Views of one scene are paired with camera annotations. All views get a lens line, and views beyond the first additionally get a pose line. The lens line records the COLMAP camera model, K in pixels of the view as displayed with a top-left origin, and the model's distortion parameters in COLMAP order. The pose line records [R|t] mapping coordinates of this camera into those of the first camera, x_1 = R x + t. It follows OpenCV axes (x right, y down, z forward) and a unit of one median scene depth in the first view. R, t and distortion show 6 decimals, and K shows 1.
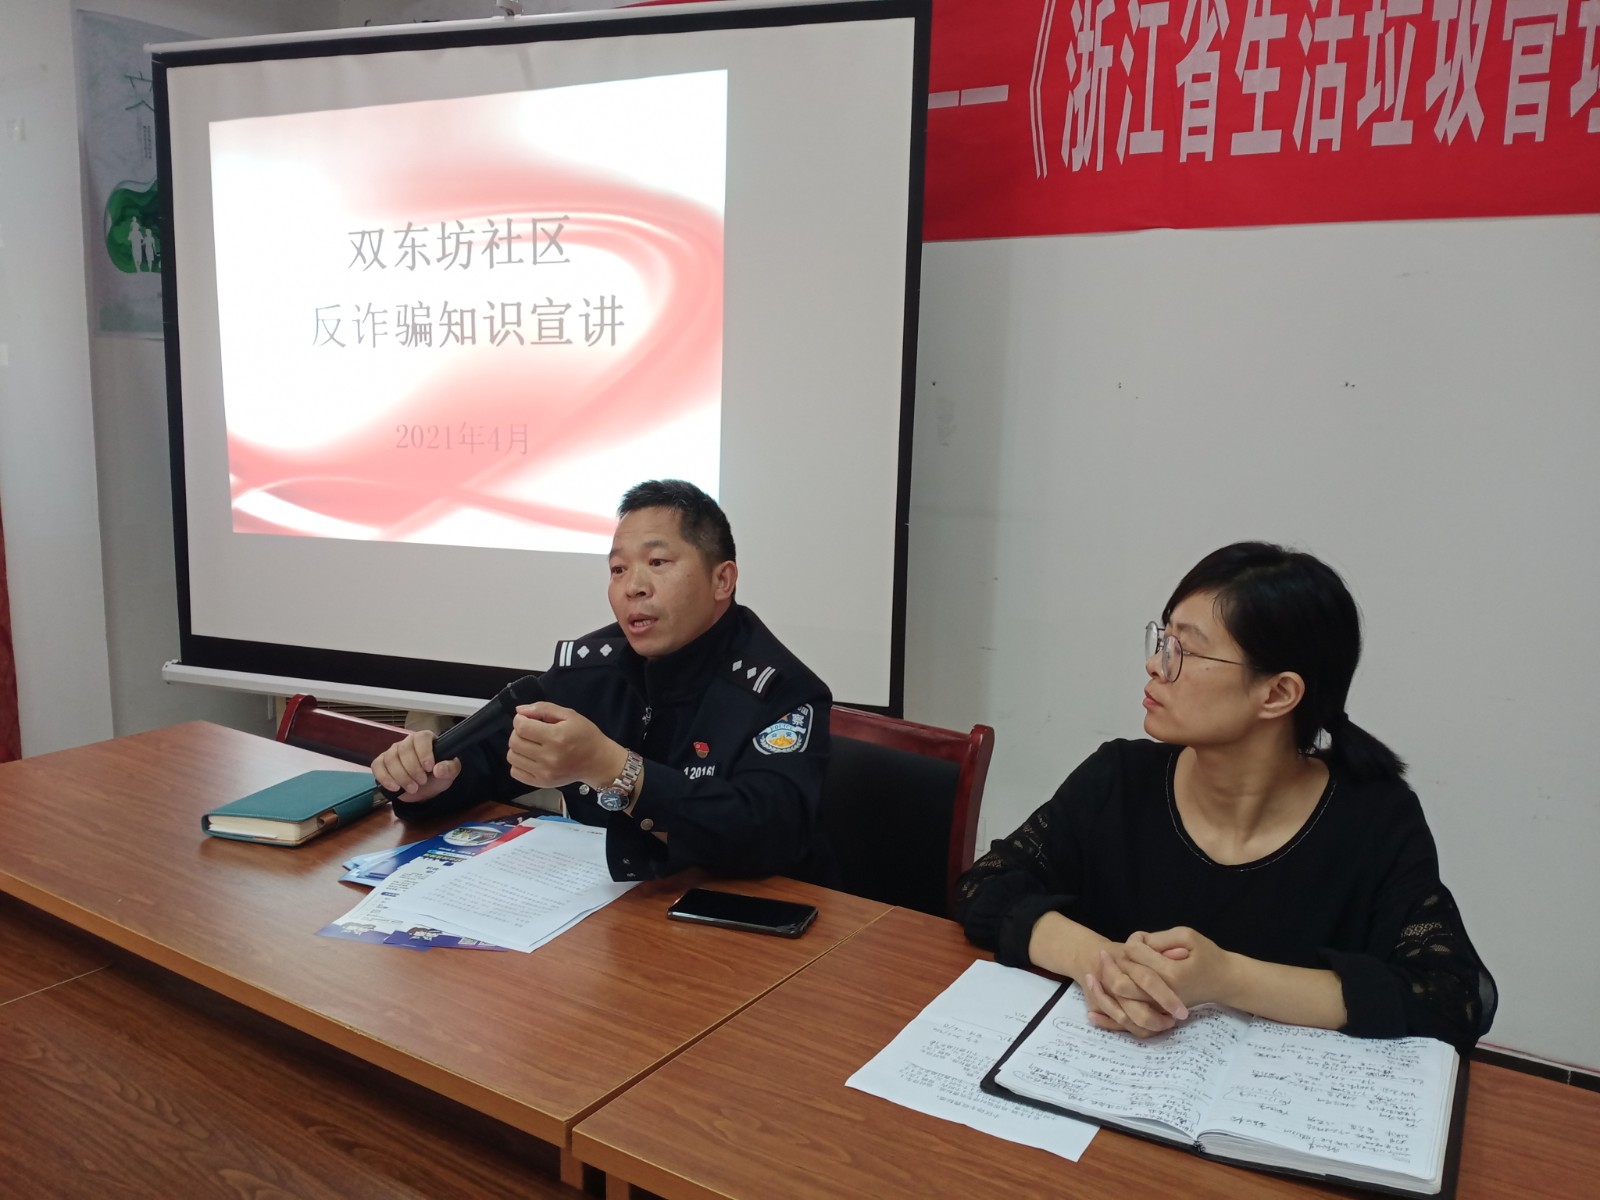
lens RADIAL K [[1285.6, 0, 797.1], [0, 1285.6, 599.3], [0, 0, 1]] dist [-0.002896, -0.025740]
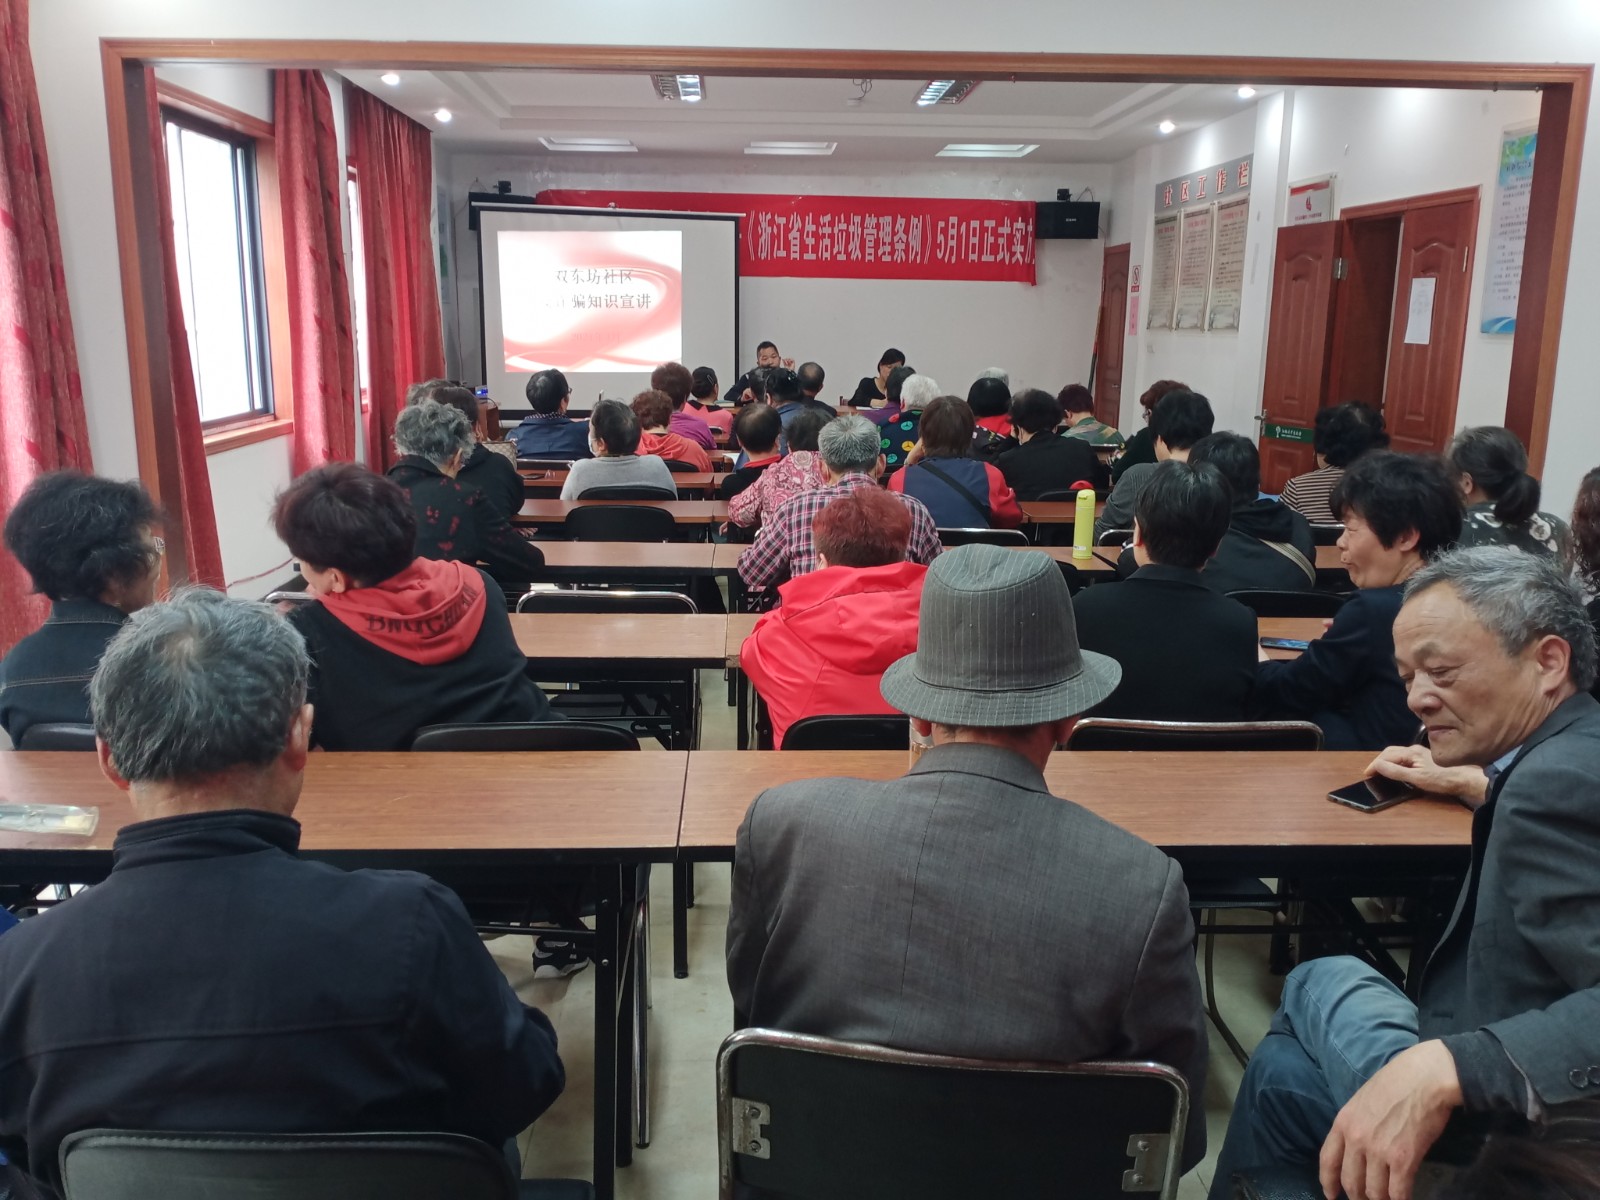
lens RADIAL K [[1285.6, 0, 804.1], [0, 1285.6, 606.4], [0, 0, 1]] dist [-0.002896, -0.025740]
pose [[0.821515, -0.134081, 0.554199, -1.904154], [0.093293, 0.990468, 0.101338, 0.293707], [-0.562504, -0.031548, 0.826193, -2.189353]]
